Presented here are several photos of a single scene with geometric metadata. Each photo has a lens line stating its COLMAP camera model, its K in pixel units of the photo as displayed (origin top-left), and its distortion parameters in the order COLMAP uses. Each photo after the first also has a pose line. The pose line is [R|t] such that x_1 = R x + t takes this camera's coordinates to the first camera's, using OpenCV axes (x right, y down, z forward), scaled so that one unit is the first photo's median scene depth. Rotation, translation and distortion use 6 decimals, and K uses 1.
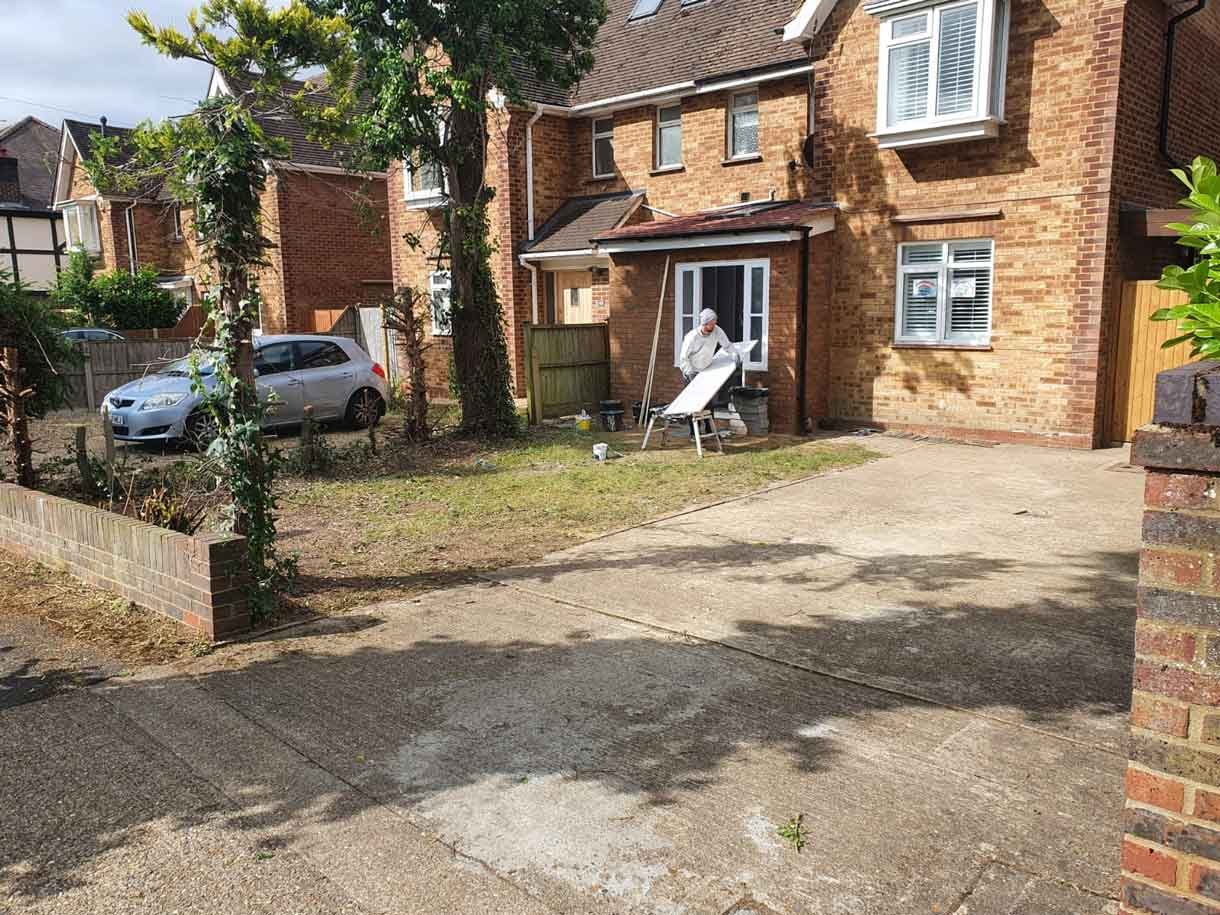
lens RADIAL K [[955.0, 0, 610.0], [0, 955.0, 457.5], [0, 0, 1]] dist [-0.001263, 0.057338]
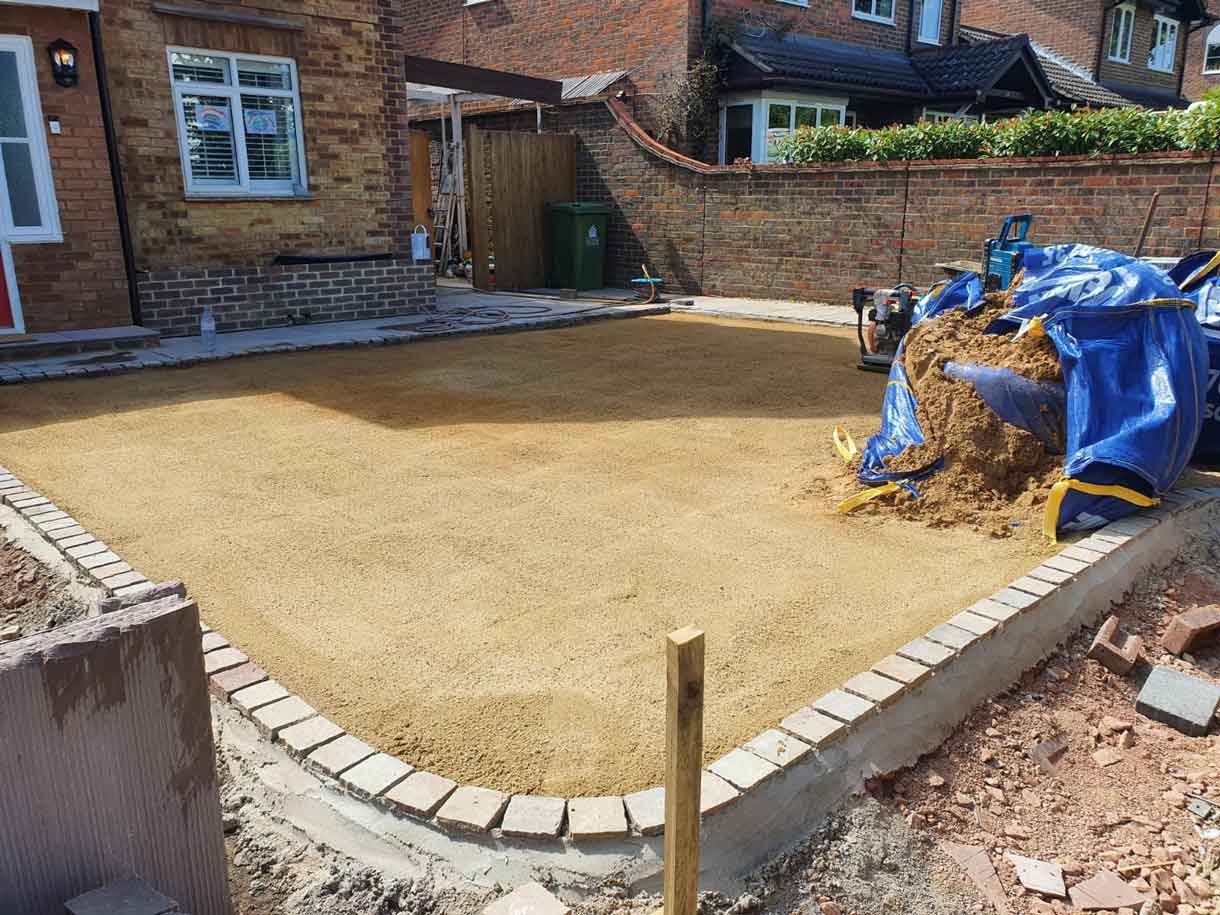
lens RADIAL K [[955.0, 0, 610.0], [0, 955.0, 457.5], [0, 0, 1]] dist [-0.001263, 0.057338]
pose [[0.074271, -0.247017, 0.966161, -0.447023], [0.173303, 0.957292, 0.231427, -0.045354], [-0.982064, 0.150251, 0.113908, 0.674196]]
